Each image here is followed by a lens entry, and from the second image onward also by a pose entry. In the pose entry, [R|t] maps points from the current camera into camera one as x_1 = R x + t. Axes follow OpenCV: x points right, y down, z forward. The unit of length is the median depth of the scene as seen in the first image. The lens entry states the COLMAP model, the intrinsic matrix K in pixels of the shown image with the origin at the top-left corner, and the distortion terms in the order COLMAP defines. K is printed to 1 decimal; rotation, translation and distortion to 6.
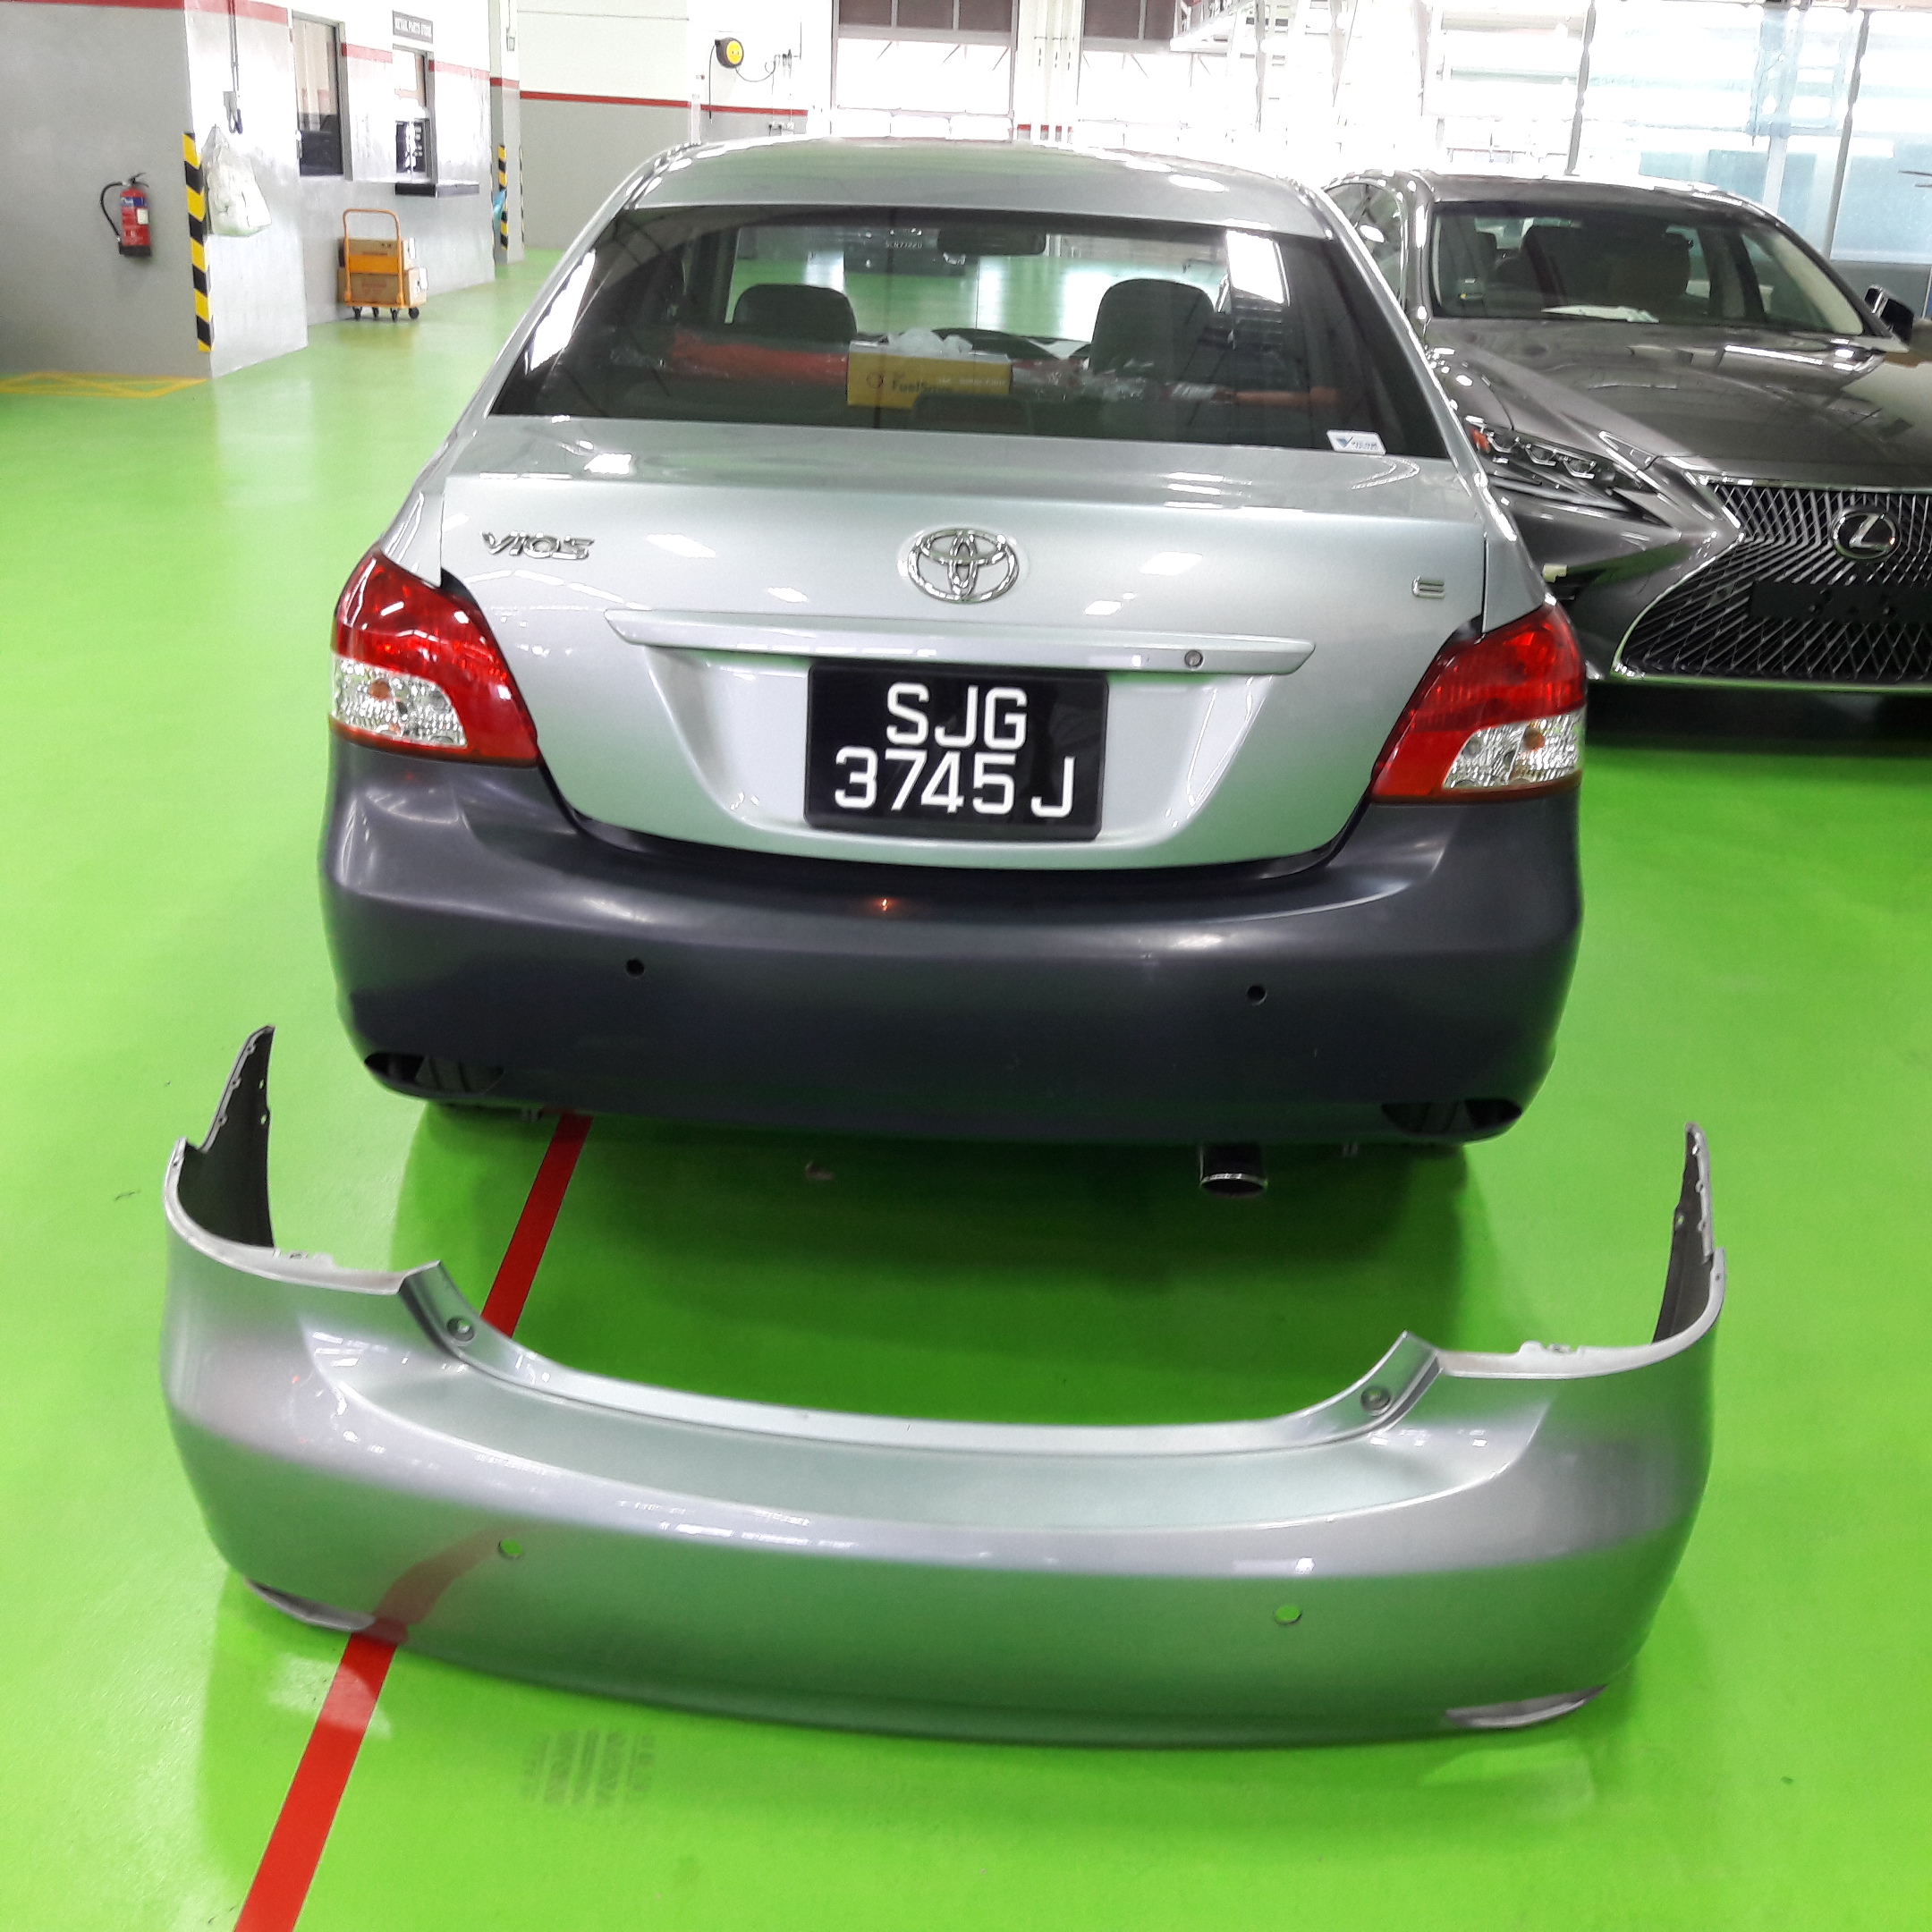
lens RADIAL K [[2129.8, 0, 967.7], [0, 2129.8, 928.9], [0, 0, 1]] dist [0.163612, -0.437211]
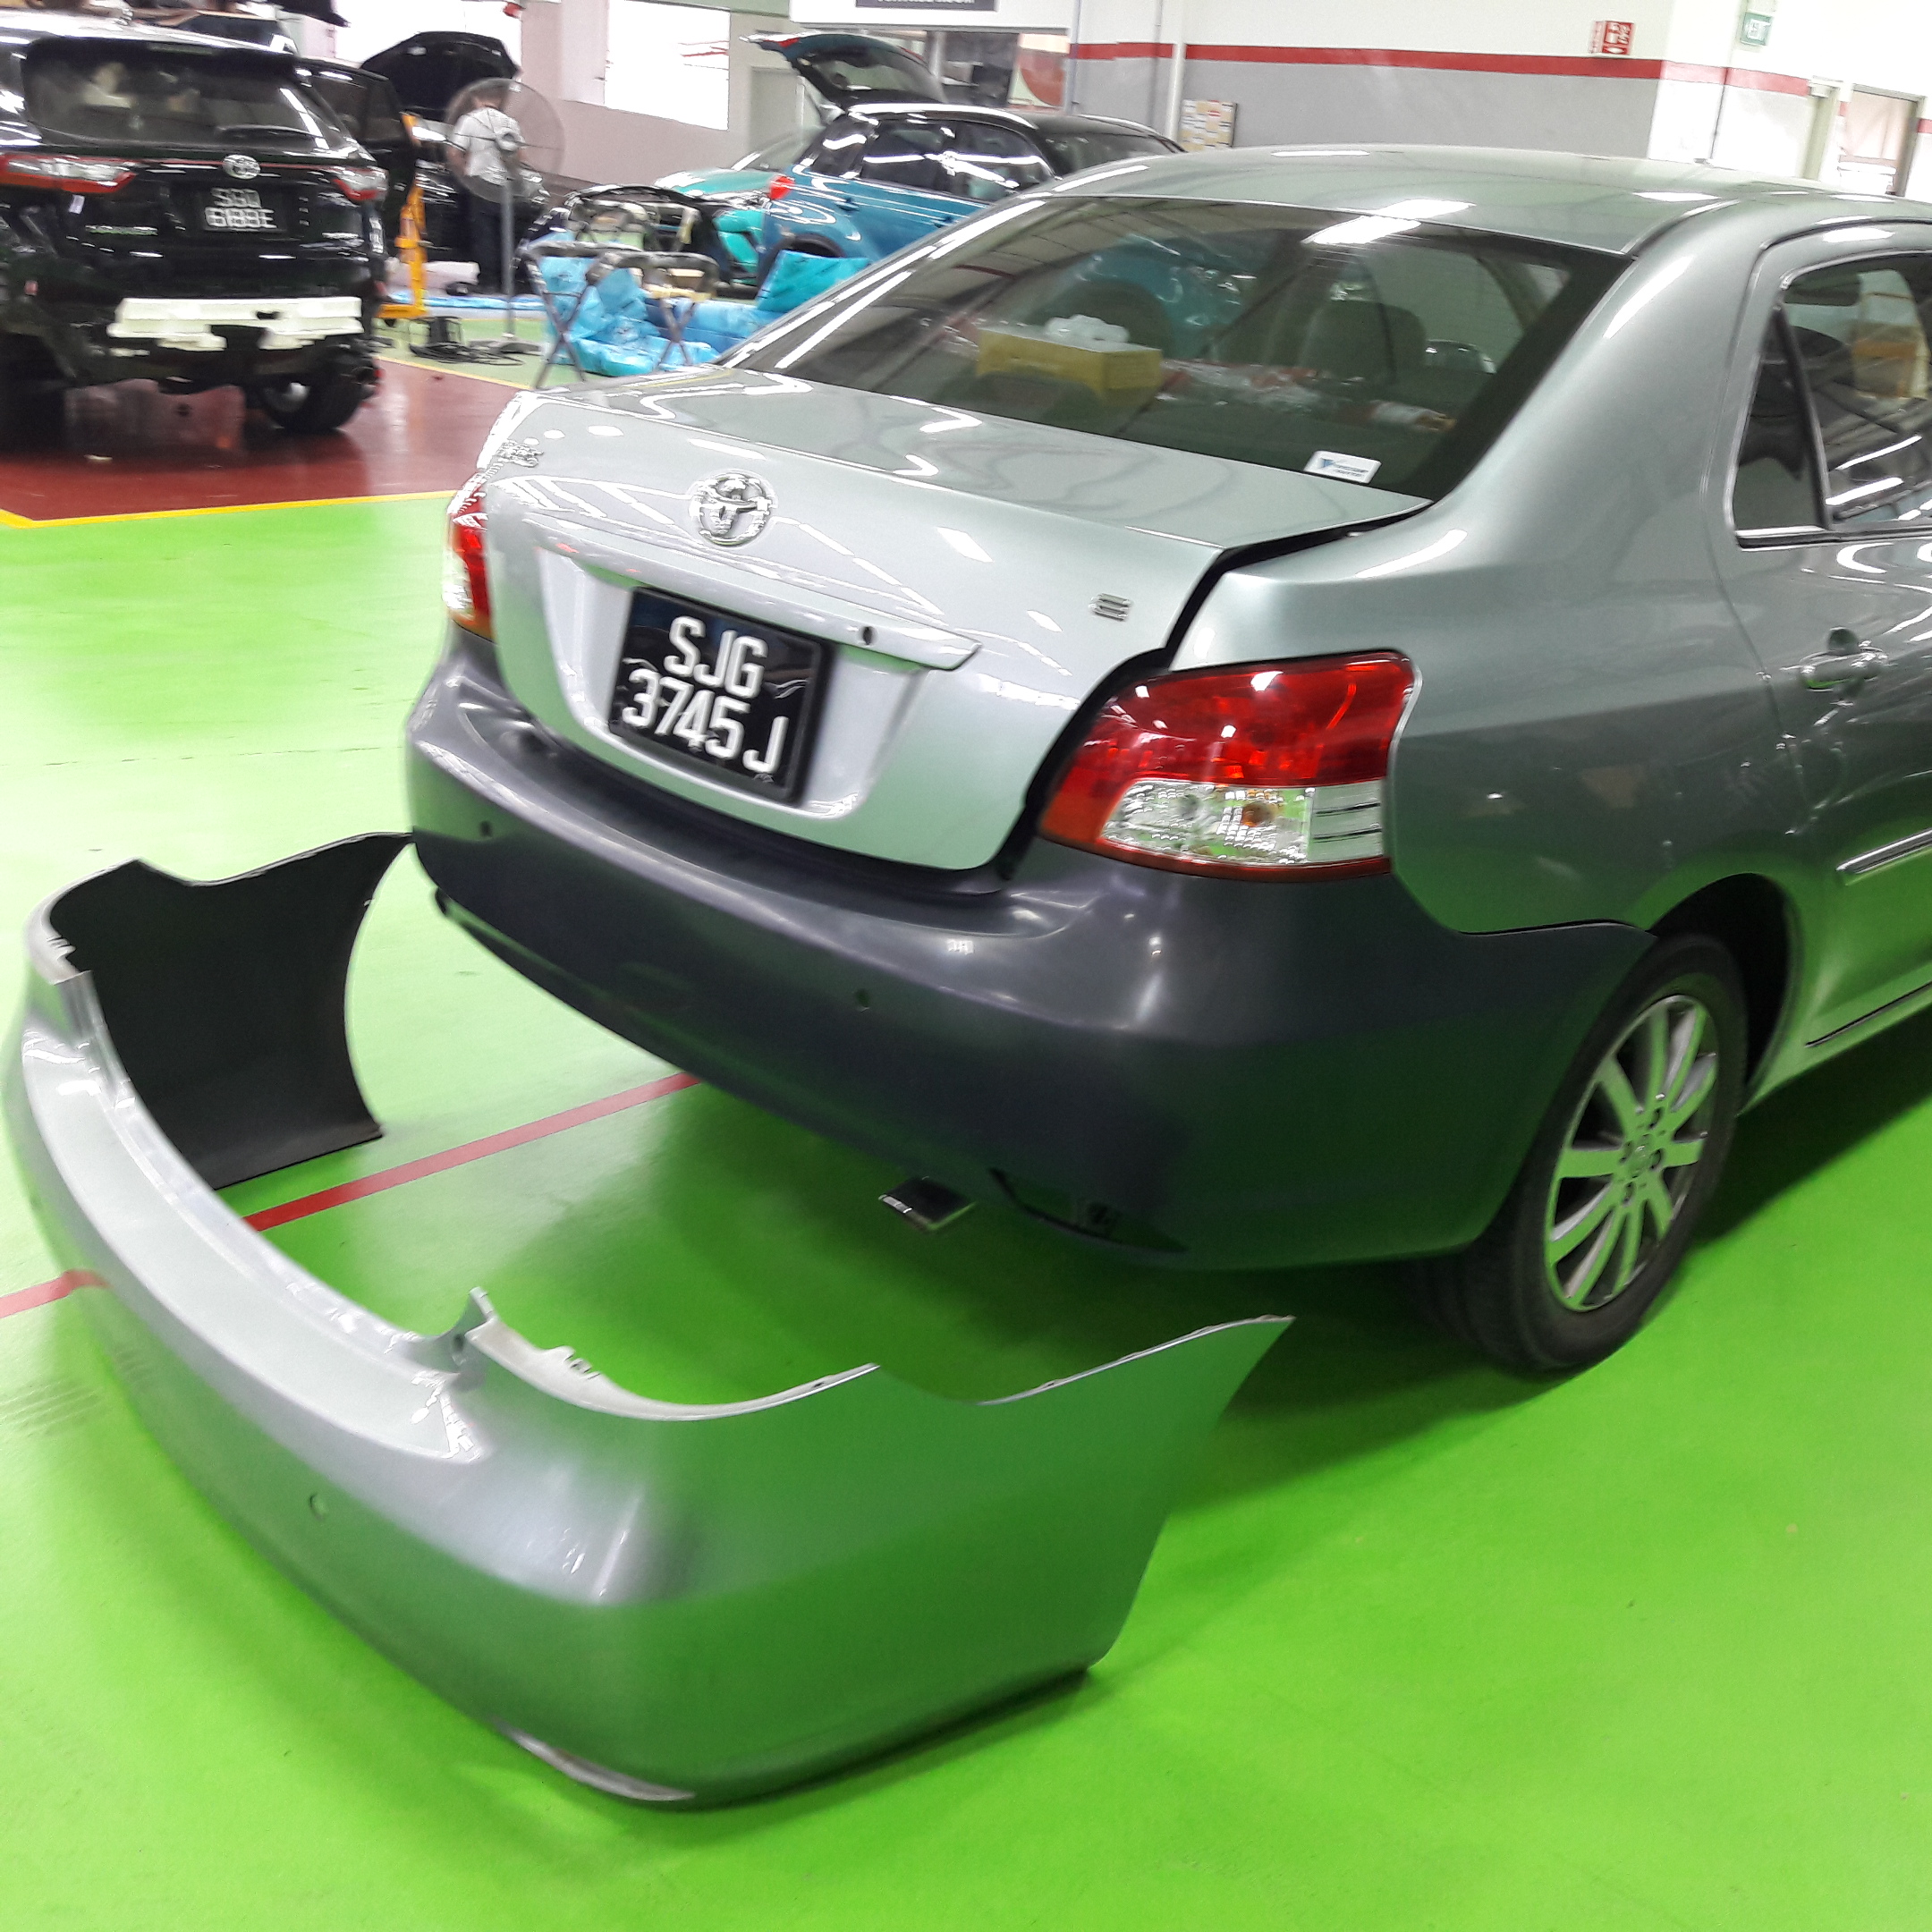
lens RADIAL K [[2129.8, 0, 967.7], [0, 2129.8, 928.9], [0, 0, 1]] dist [0.163612, -0.437211]
pose [[0.713183, 0.247469, -0.655842, 0.784510], [-0.270417, 0.960318, 0.068297, -0.076806], [0.646719, 0.128642, 0.751802, 0.323034]]
